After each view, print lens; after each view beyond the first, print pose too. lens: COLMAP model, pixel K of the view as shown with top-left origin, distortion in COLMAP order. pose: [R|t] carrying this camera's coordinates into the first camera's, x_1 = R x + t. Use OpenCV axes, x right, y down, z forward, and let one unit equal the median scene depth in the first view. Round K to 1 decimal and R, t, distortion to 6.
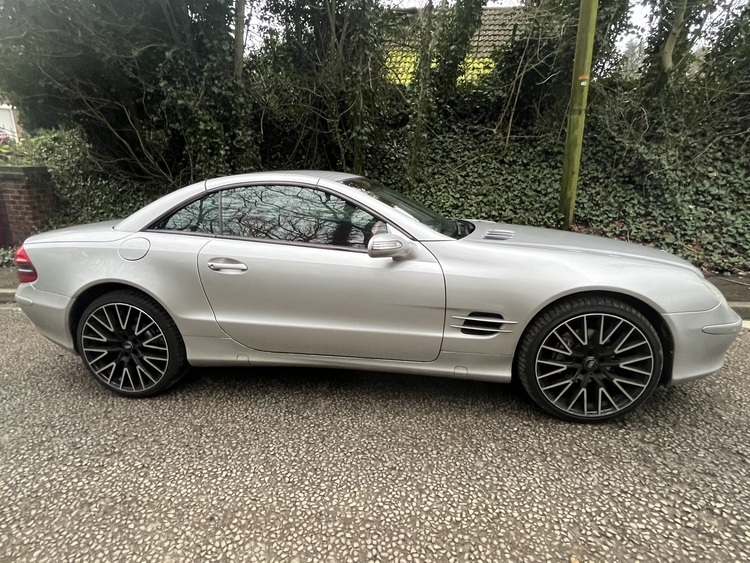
lens RADIAL K [[393.6, 0, 375.0], [0, 393.6, 281.5], [0, 0, 1]] dist [-0.001482, -0.000482]
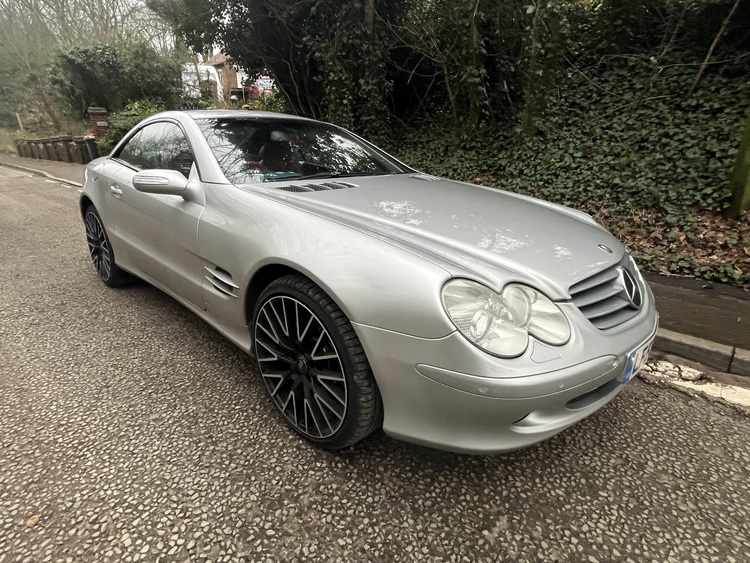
lens RADIAL K [[393.6, 0, 375.0], [0, 393.6, 281.5], [0, 0, 1]] dist [-0.001482, -0.000482]
pose [[0.818028, 0.218642, -0.532002, 1.026287], [-0.166279, 0.975335, 0.145165, -0.077504], [0.550619, -0.030288, 0.834207, 0.452198]]
